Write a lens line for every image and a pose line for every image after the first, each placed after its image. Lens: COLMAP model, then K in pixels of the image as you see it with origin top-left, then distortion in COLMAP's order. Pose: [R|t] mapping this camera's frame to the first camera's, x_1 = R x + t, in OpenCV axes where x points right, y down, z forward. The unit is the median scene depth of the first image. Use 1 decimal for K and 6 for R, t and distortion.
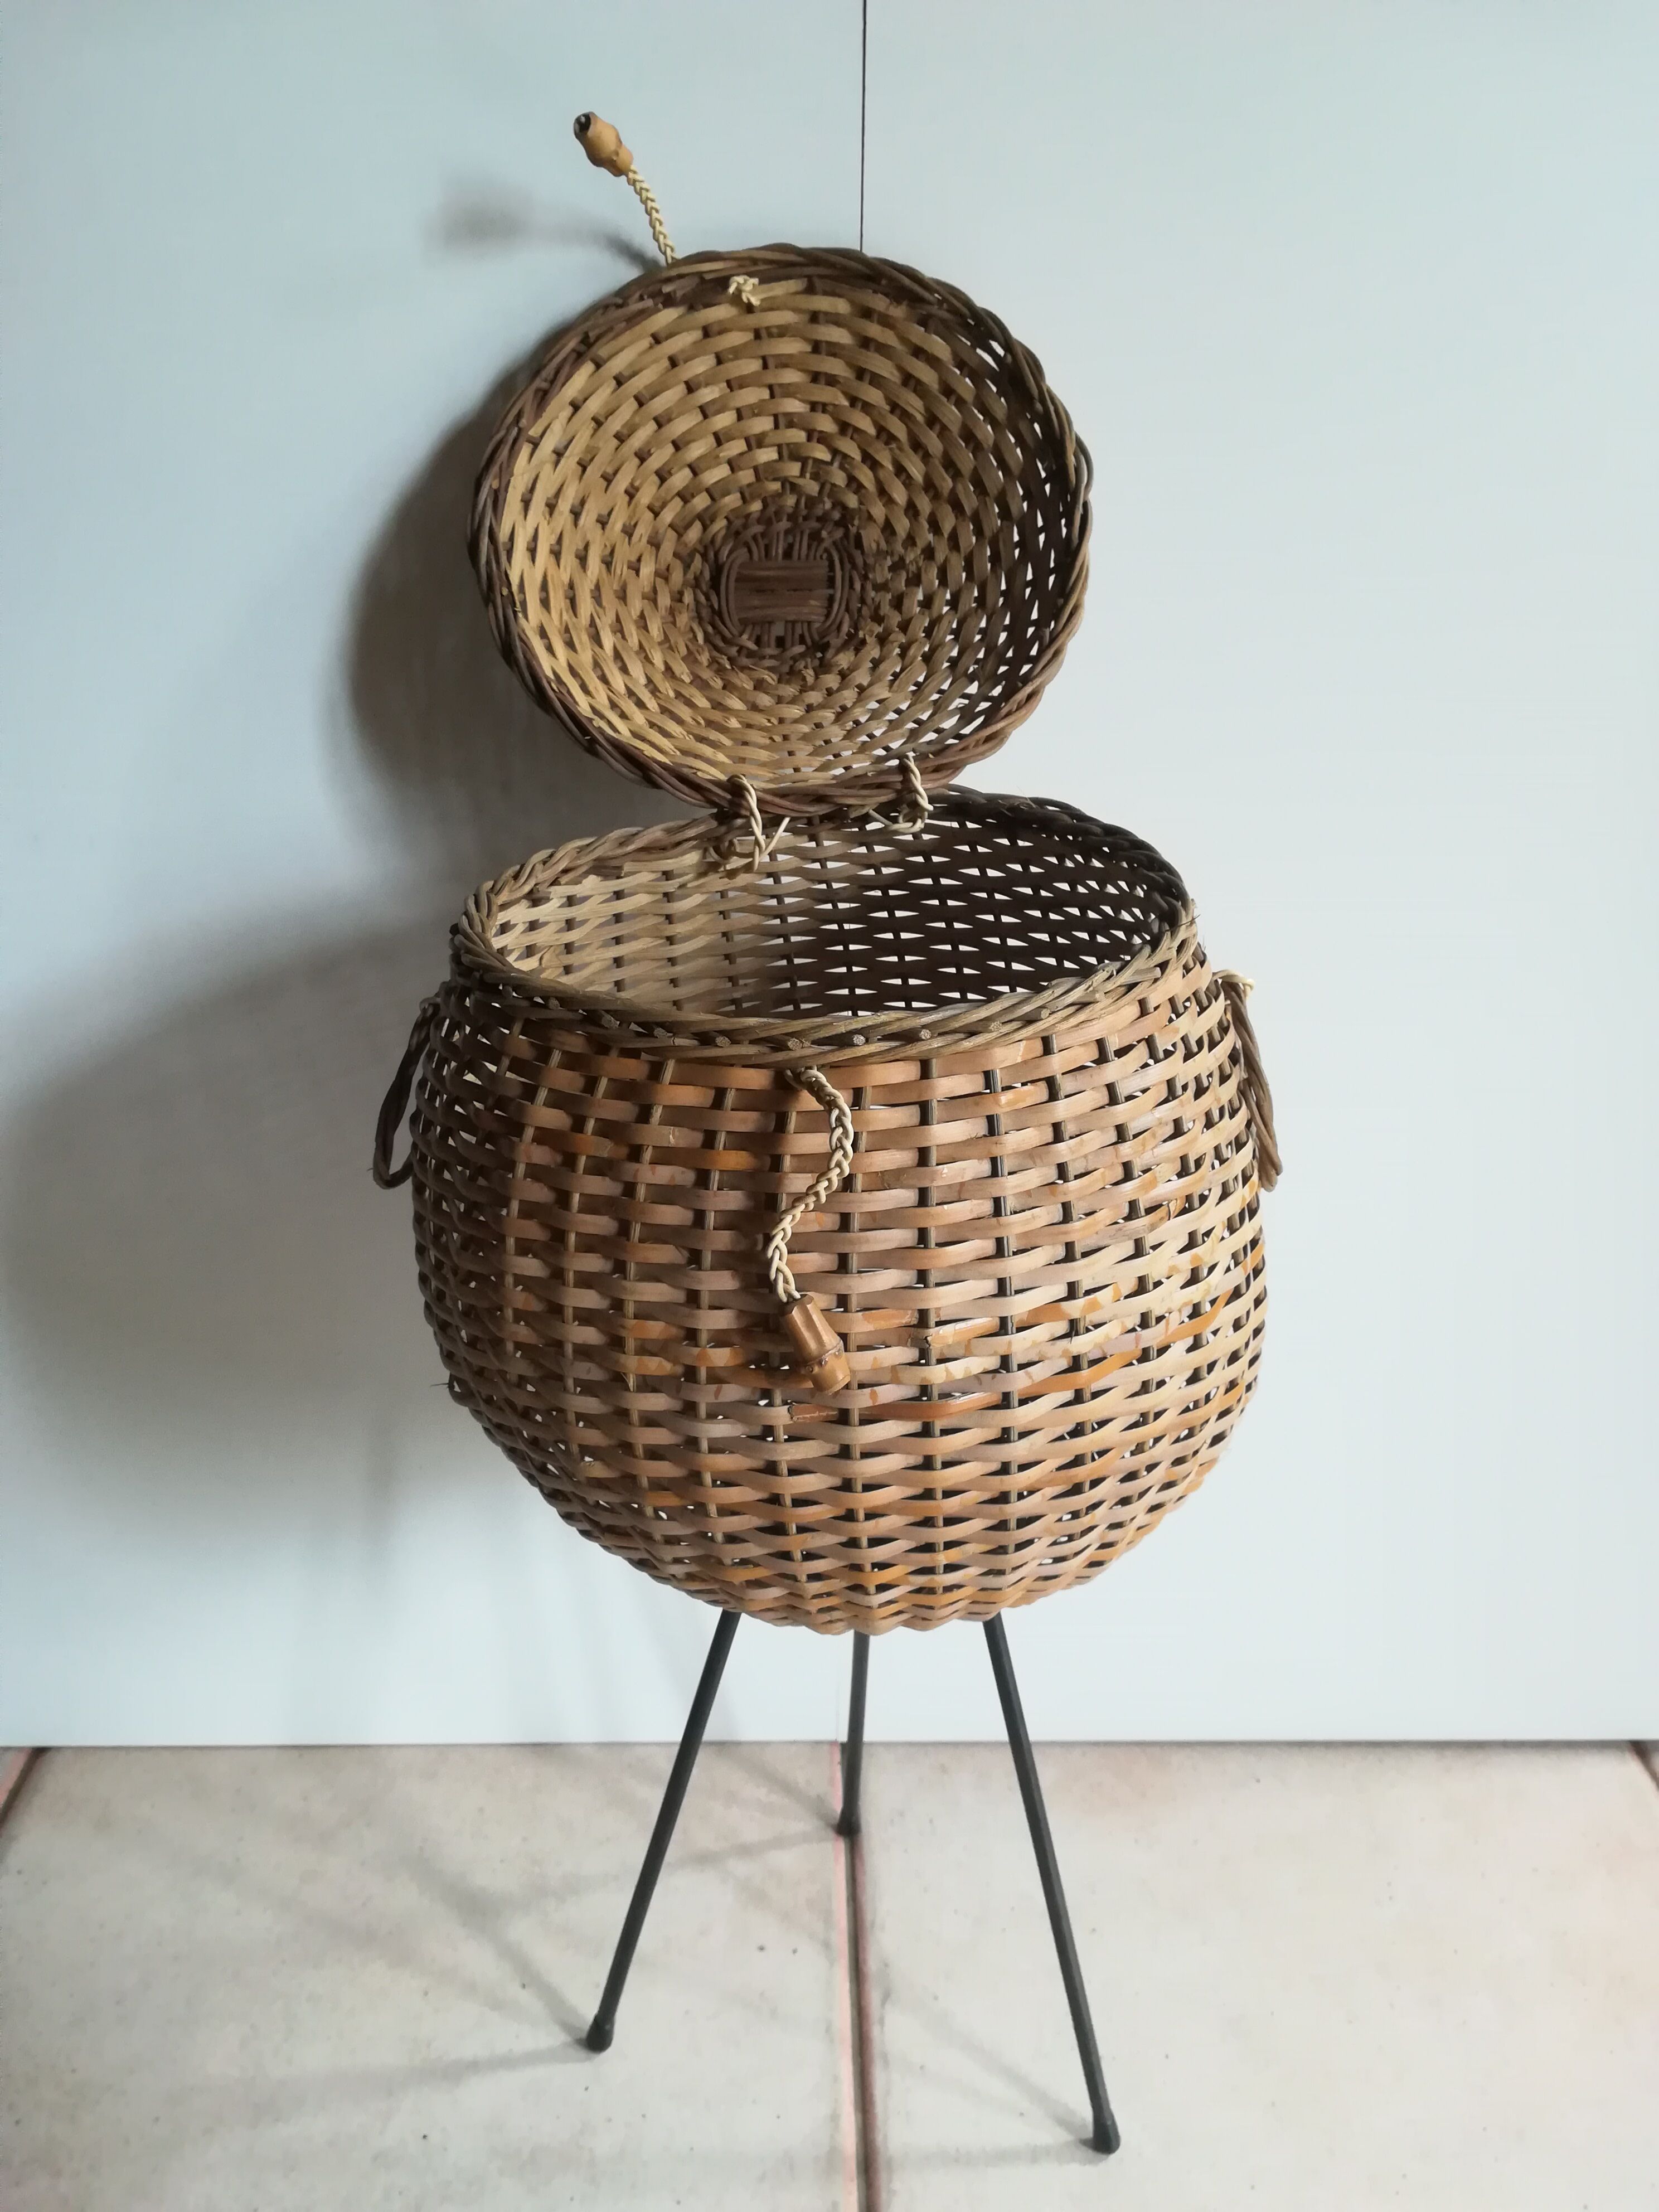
lens RADIAL K [[1684.3, 0, 829.5], [0, 1684.3, 1106.0], [0, 0, 1]] dist [0.040257, -0.003799]
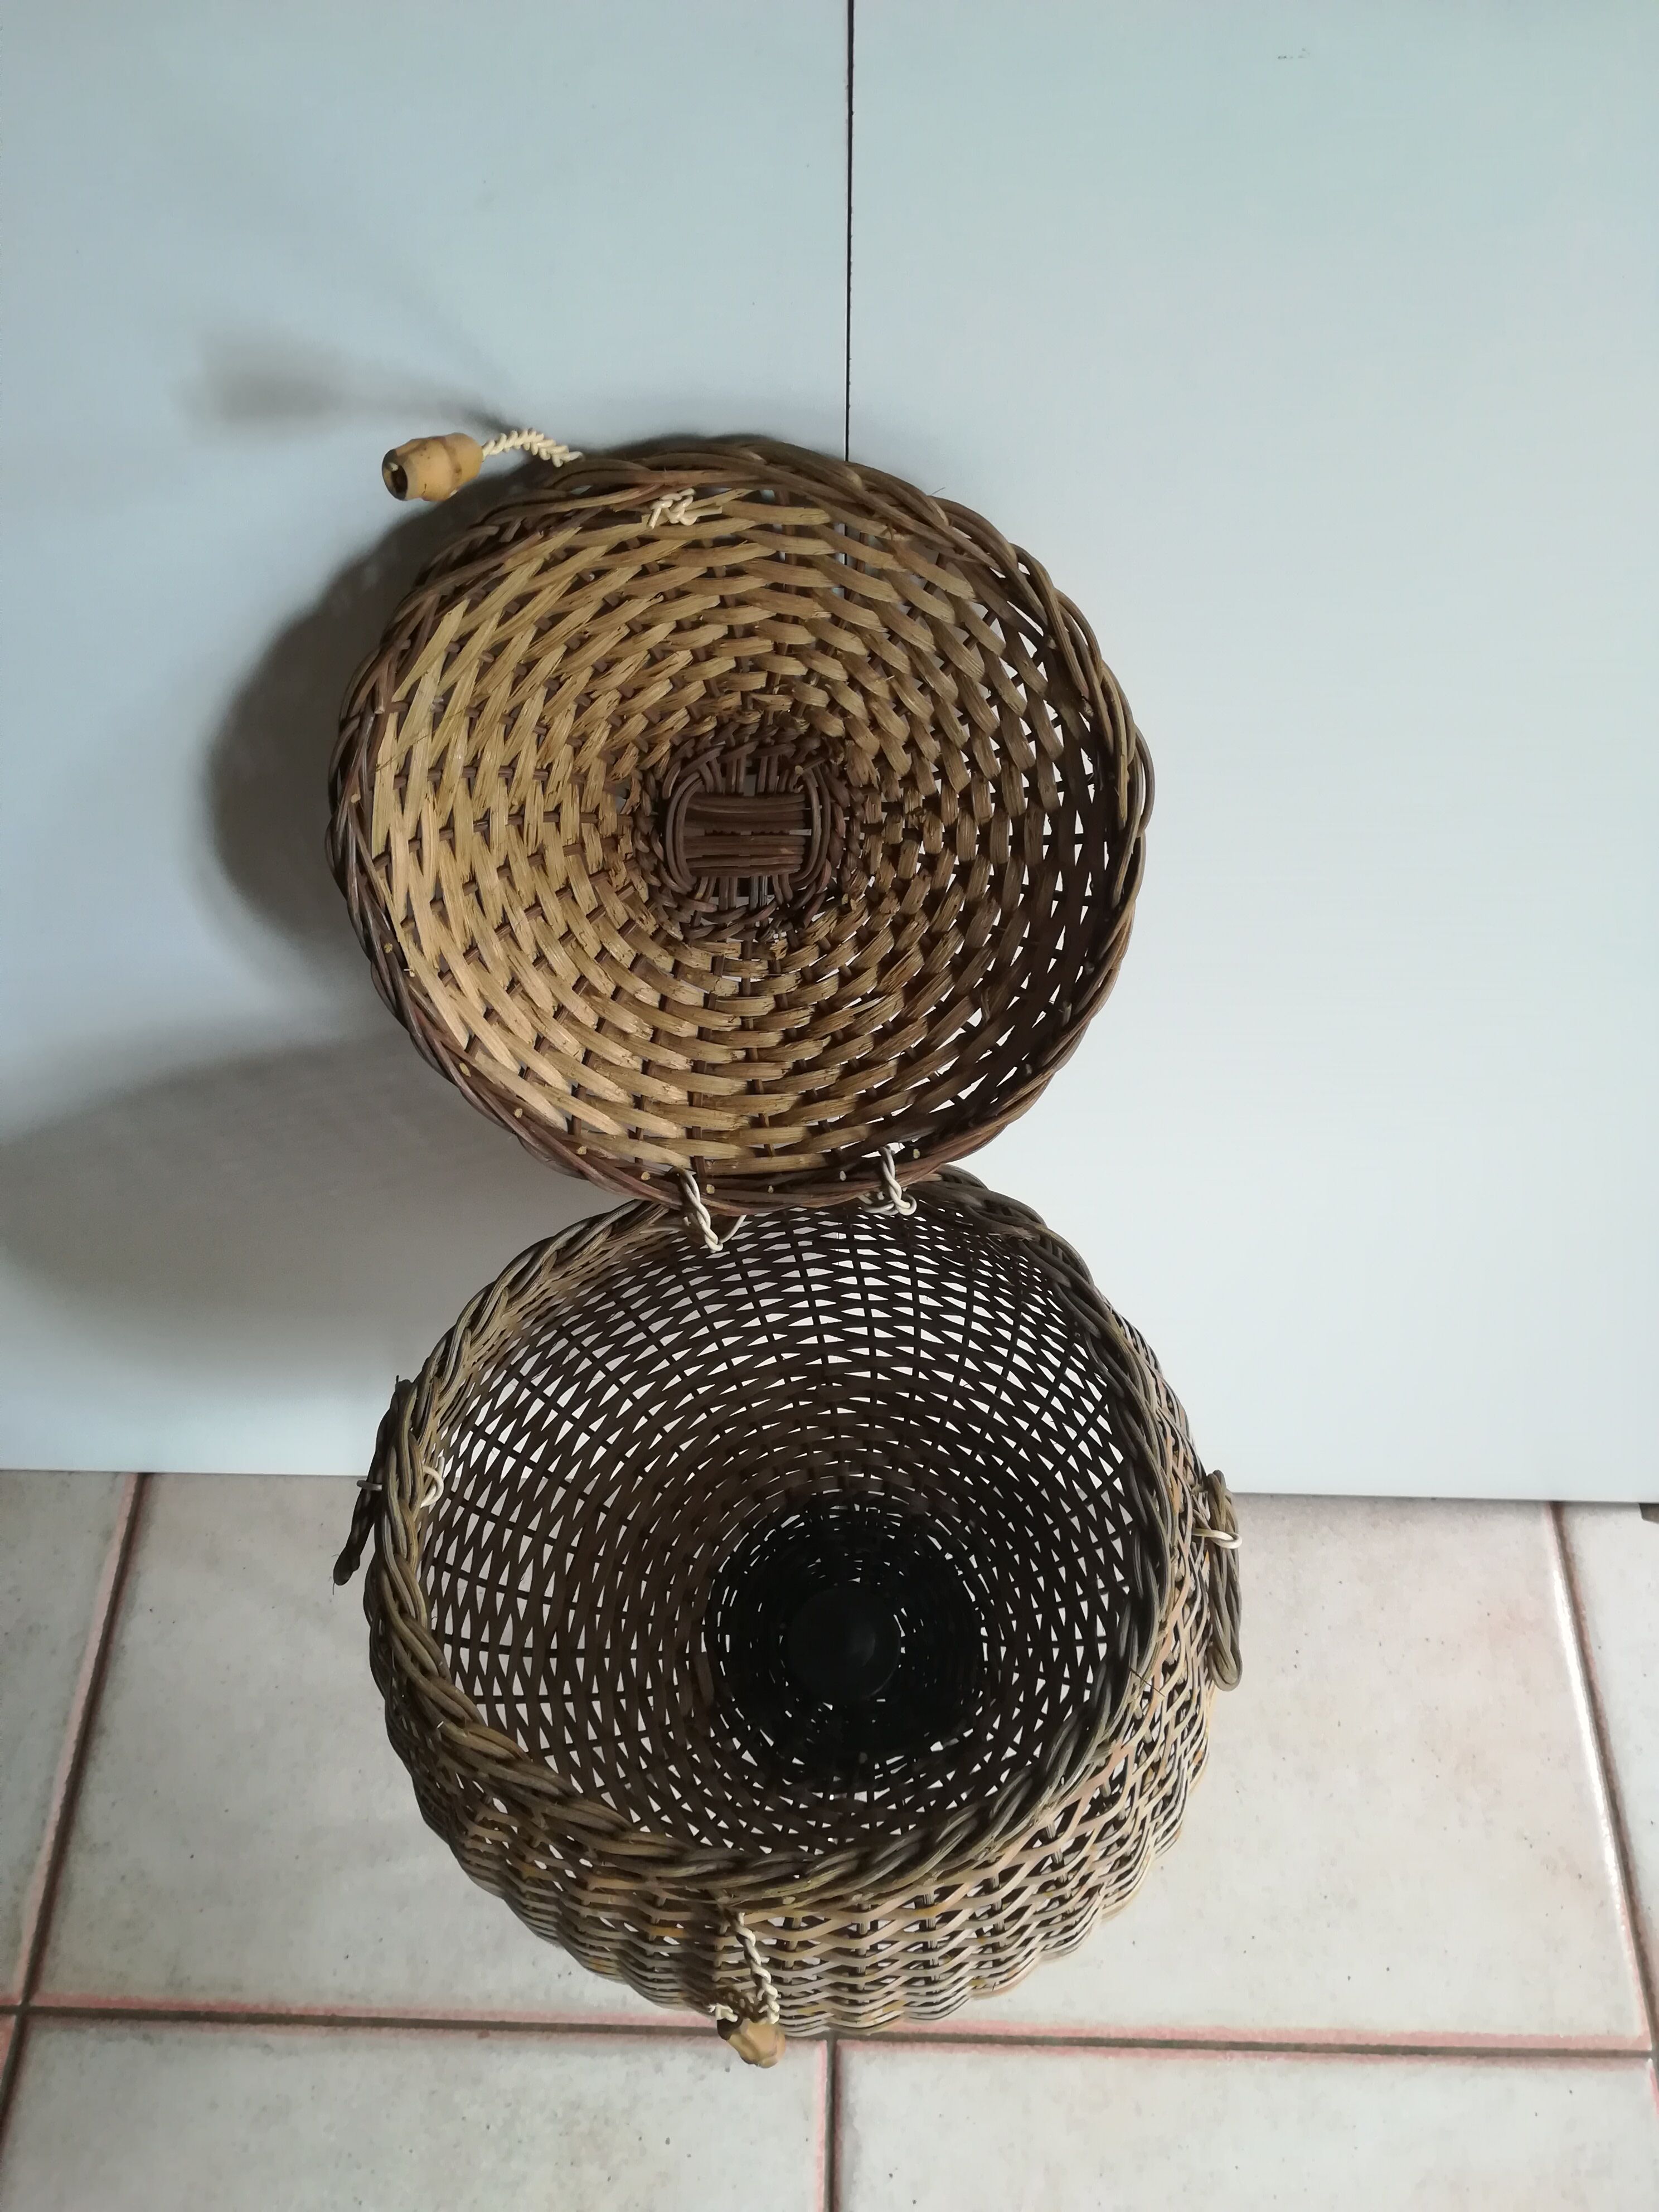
lens RADIAL K [[1684.3, 0, 829.5], [0, 1684.3, 1106.0], [0, 0, 1]] dist [0.040257, -0.003799]
pose [[0.999083, 0.028071, -0.032331, 0.039808], [-0.004616, 0.821307, 0.570467, -0.648907], [0.042568, -0.569795, 0.820684, 0.294658]]
